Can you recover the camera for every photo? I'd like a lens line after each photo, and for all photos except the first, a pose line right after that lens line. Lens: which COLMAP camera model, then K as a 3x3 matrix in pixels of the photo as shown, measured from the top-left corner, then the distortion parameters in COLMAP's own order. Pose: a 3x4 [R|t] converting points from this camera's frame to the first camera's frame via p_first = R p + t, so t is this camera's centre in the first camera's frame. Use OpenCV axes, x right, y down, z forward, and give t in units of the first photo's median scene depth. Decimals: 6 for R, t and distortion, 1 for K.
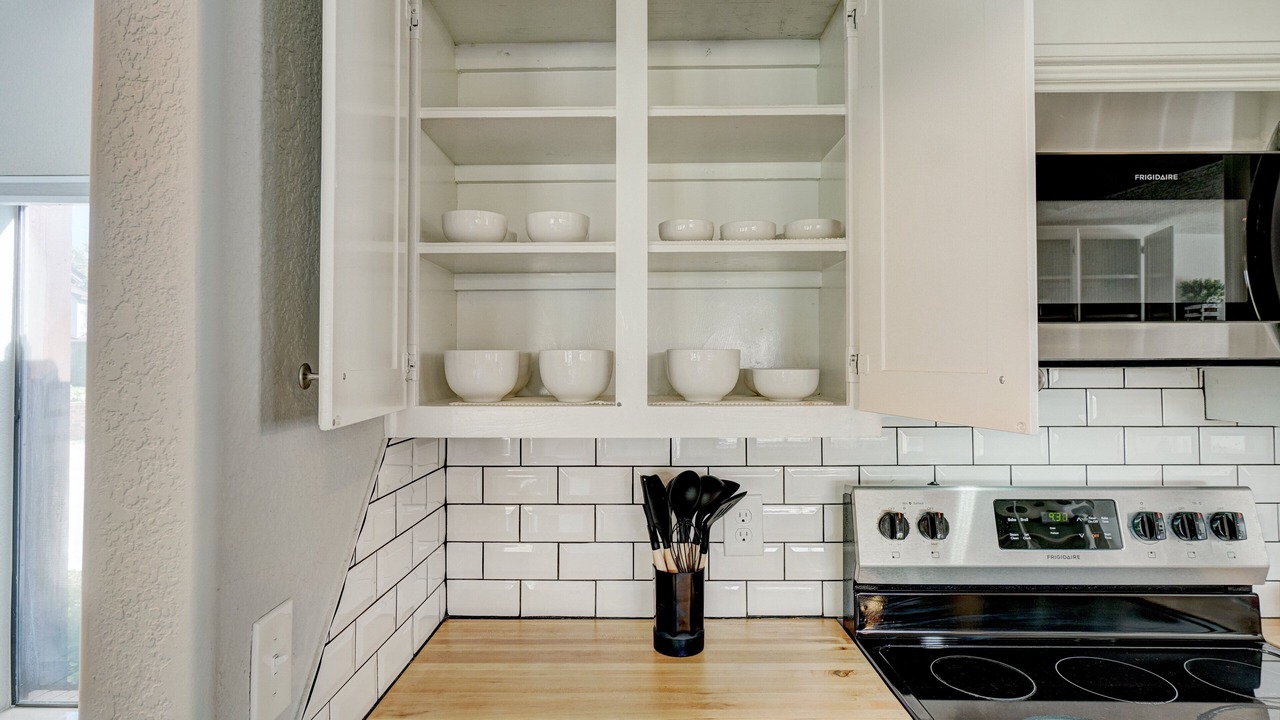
lens RADIAL K [[690.4, 0, 636.2], [0, 690.4, 351.2], [0, 0, 1]] dist [-0.001666, 0.000506]
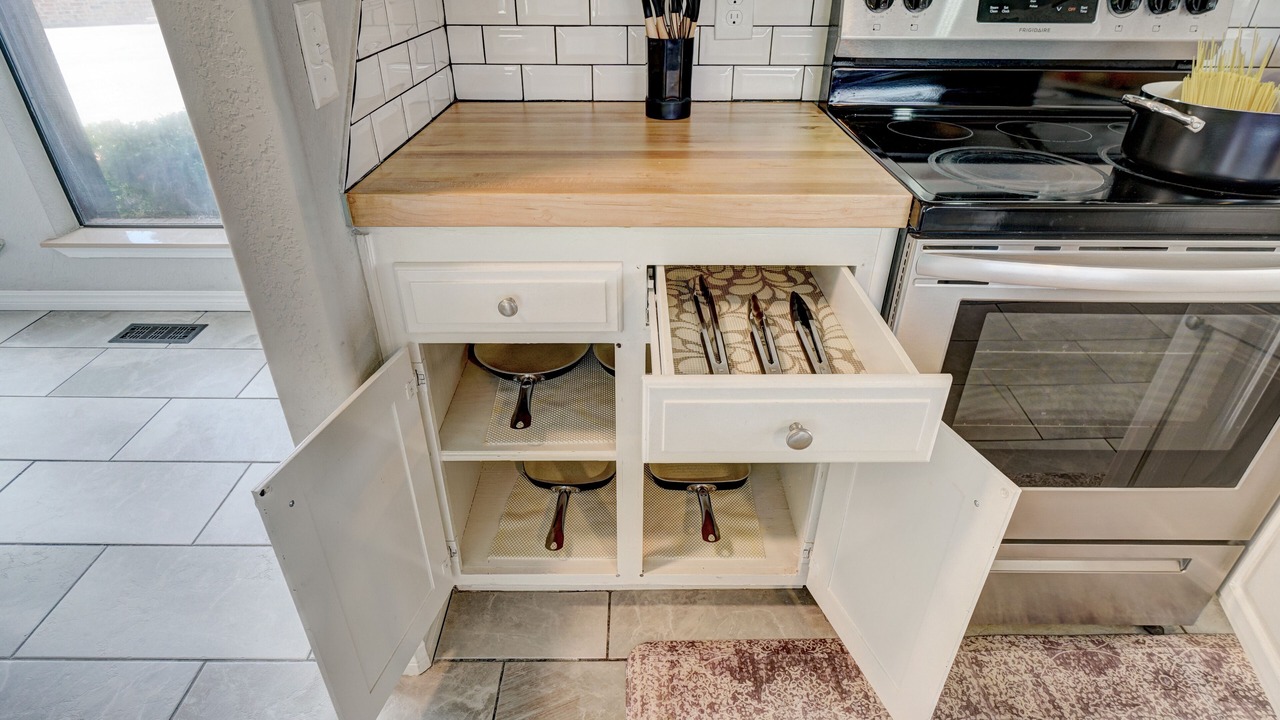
lens RADIAL K [[690.4, 0, 636.2], [0, 690.4, 351.2], [0, 0, 1]] dist [-0.001666, 0.000506]
pose [[0.999955, -0.004144, 0.008497, -0.001217], [-0.001061, 0.843930, 0.536452, 0.145464], [-0.009394, -0.536437, 0.843888, -0.146309]]
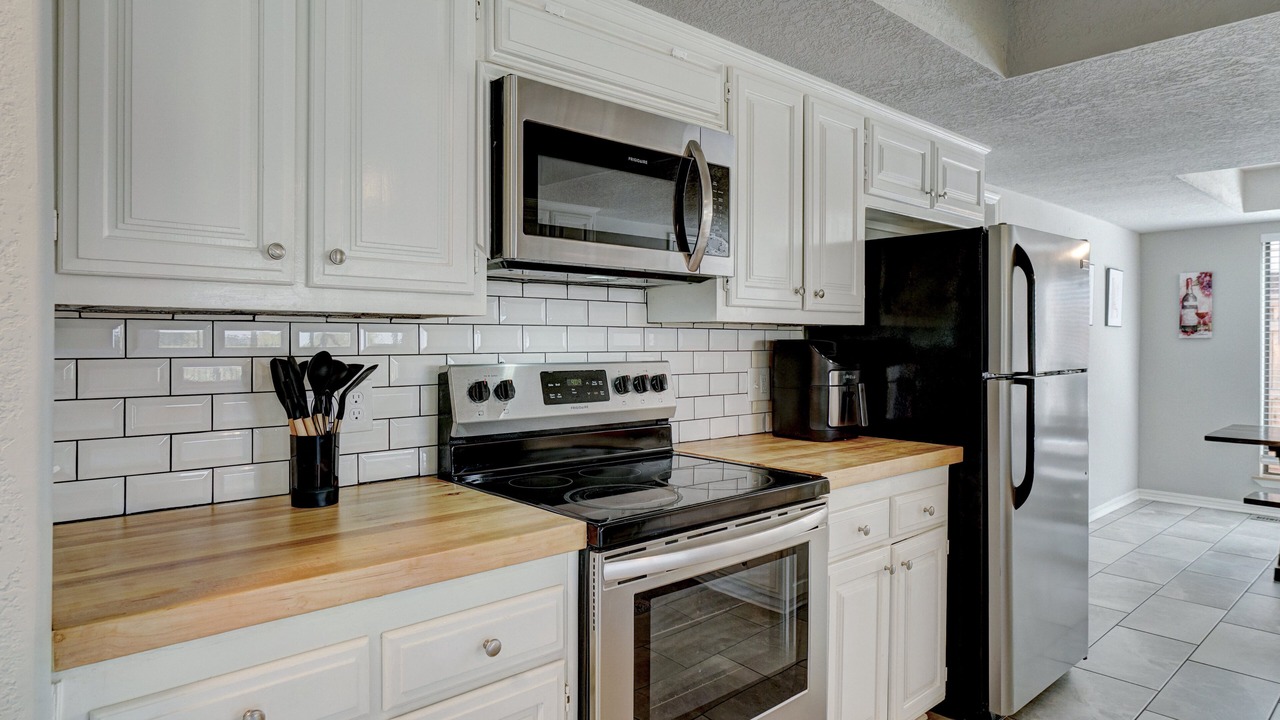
lens RADIAL K [[726.4, 0, 635.3], [0, 726.4, 354.8], [0, 0, 1]] dist [0.003553, 0.000008]
pose [[0.741366, -0.012351, 0.670987, -0.346300], [-0.016364, 0.999201, 0.036473, 0.122298], [-0.670901, -0.038020, 0.740571, -0.244765]]
